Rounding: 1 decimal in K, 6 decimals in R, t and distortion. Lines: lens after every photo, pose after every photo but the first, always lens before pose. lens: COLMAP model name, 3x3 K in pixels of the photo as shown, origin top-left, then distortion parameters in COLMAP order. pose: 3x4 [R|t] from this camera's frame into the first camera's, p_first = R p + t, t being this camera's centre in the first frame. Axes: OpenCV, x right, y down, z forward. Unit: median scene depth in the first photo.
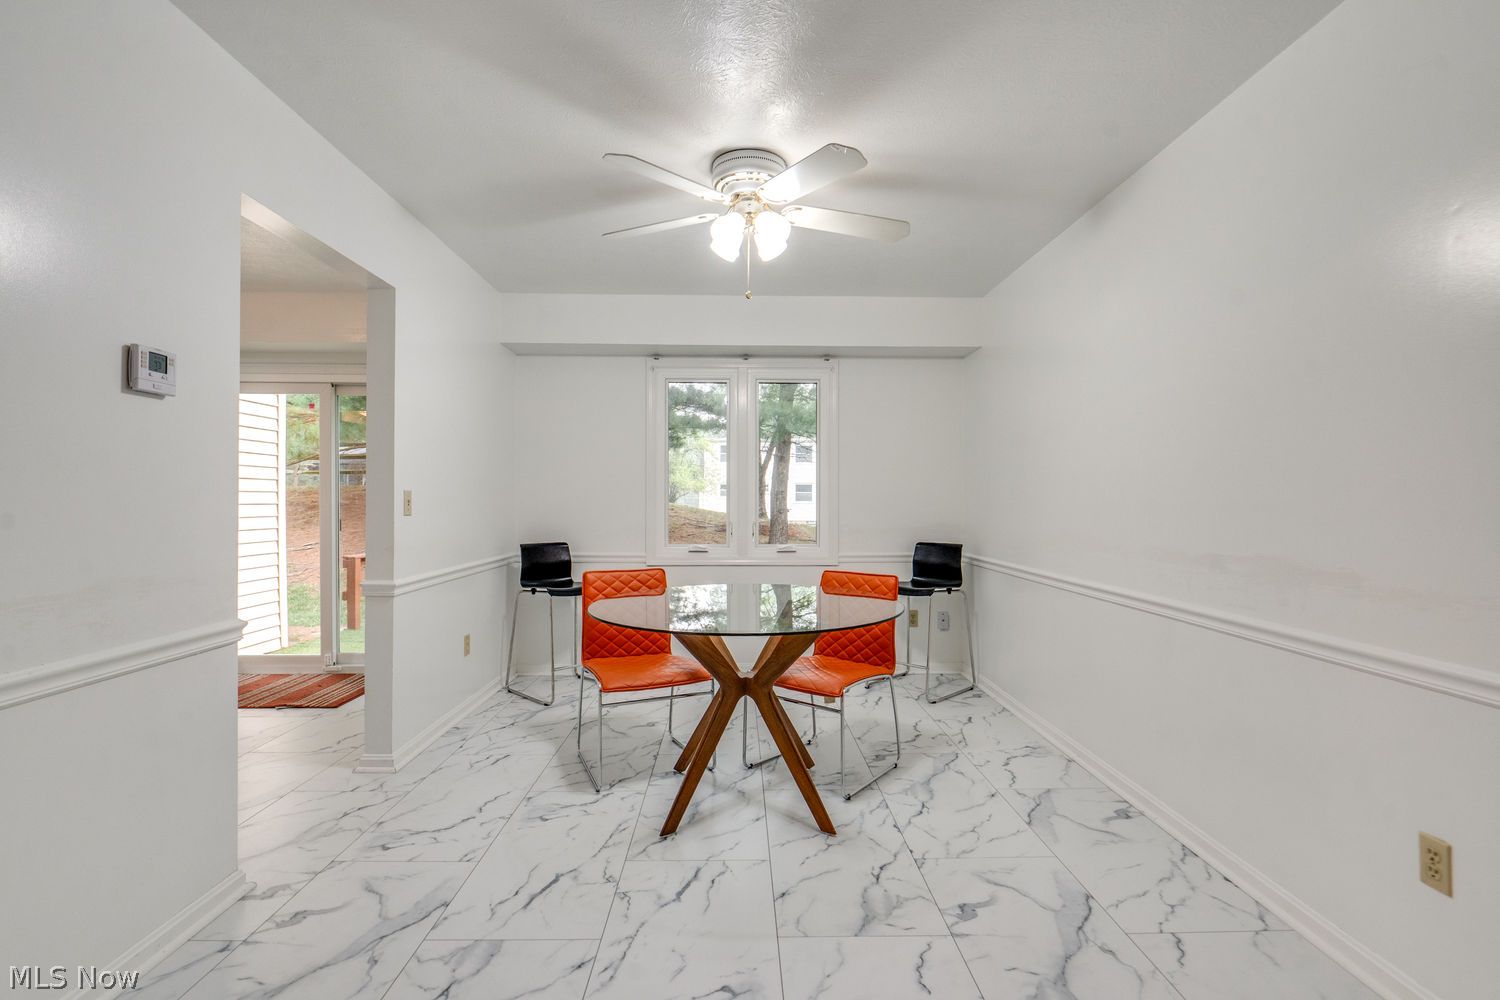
lens RADIAL K [[715.3, 0, 744.9], [0, 715.3, 502.0], [0, 0, 1]] dist [0.000148, -0.000656]
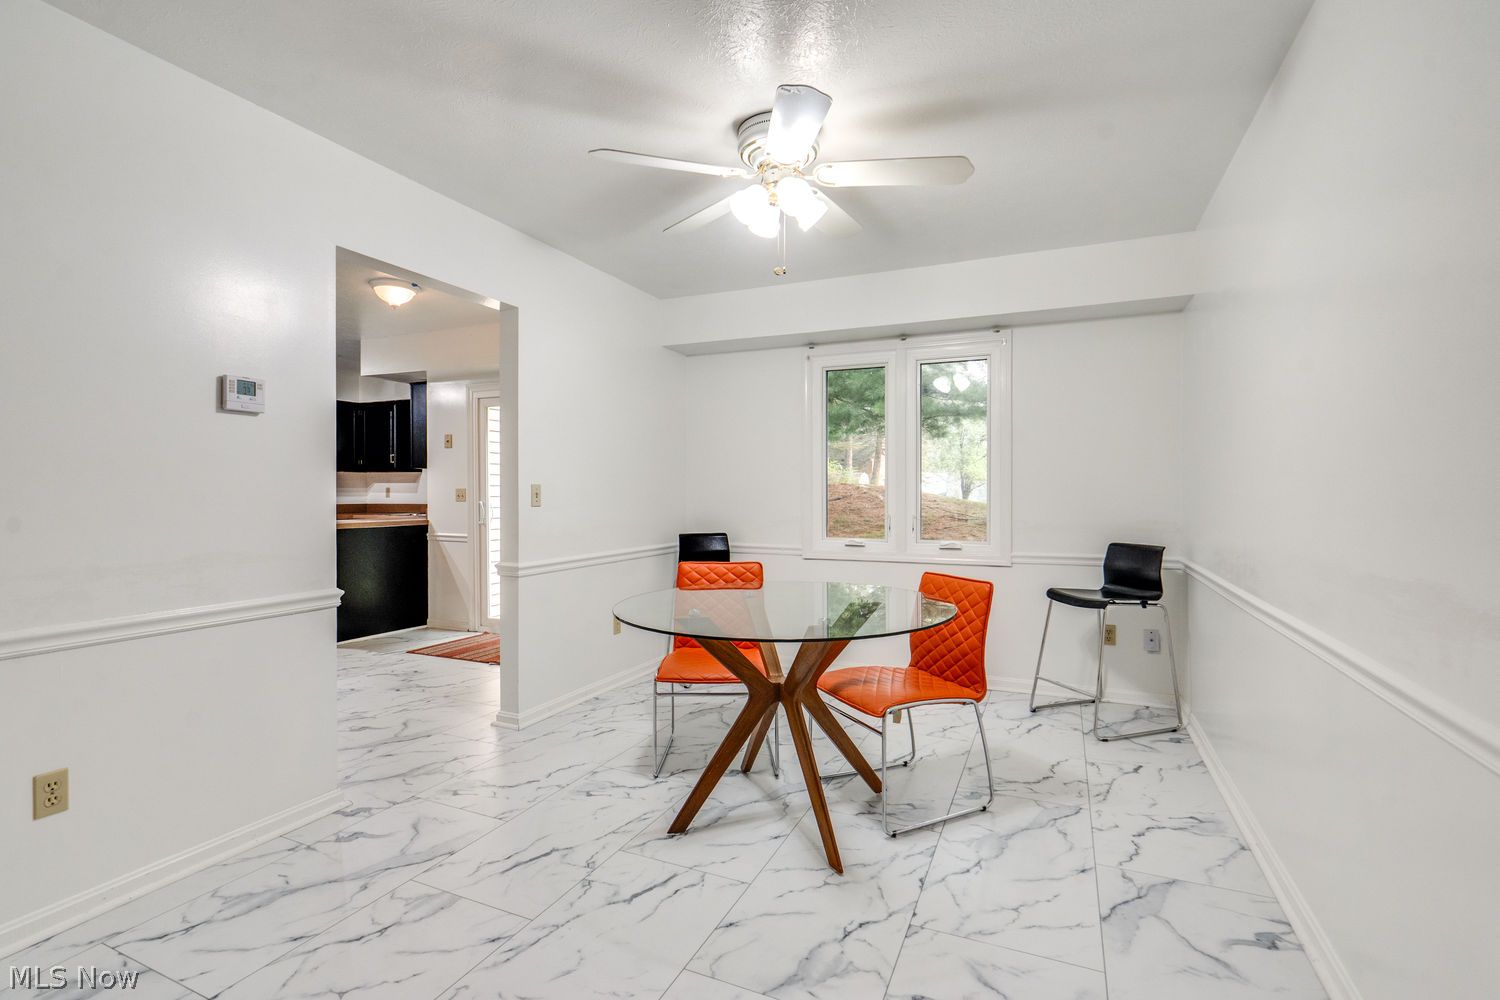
lens RADIAL K [[700.0, 0, 731.4], [0, 700.0, 497.6], [0, 0, 1]] dist [-0.003462, 0.003054]
pose [[0.900546, 0.000858, -0.434761, 0.303318], [0.001524, 0.999986, 0.005130, -0.000351], [0.434759, -0.005282, 0.900531, 0.137316]]
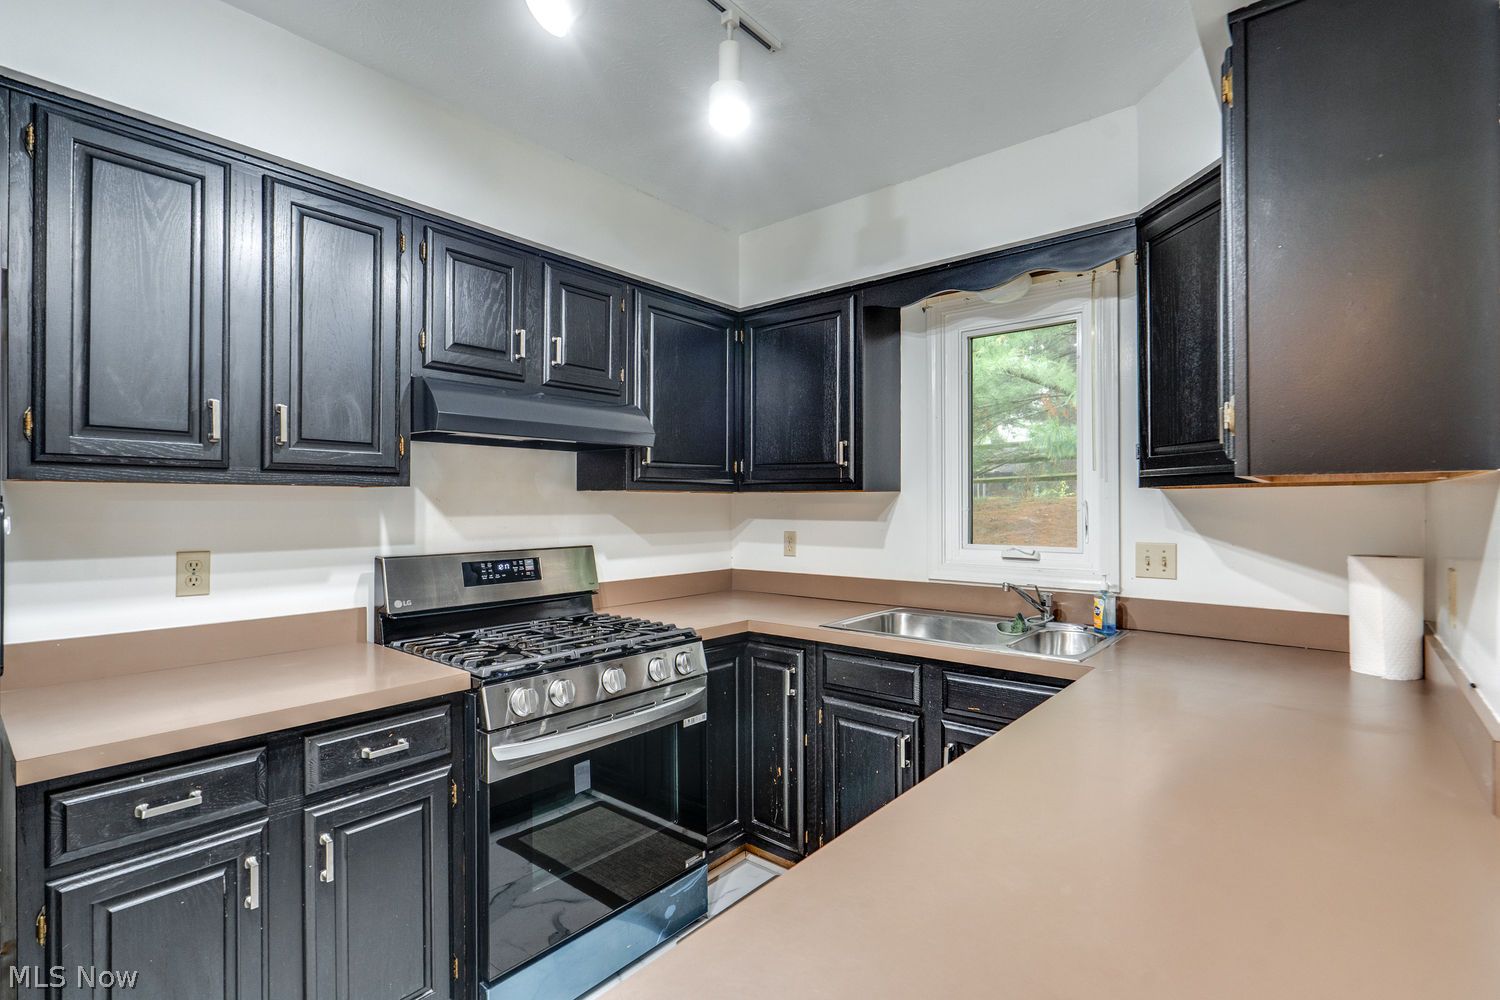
lens RADIAL K [[700.0, 0, 706.8], [0, 700.0, 505.4], [0, 0, 1]] dist [-0.003462, 0.003054]
pose [[0.729460, -0.007264, -0.683985, -1.402638], [0.004311, 0.999973, -0.006022, -0.059549], [0.684010, 0.001444, 0.729472, 1.114090]]
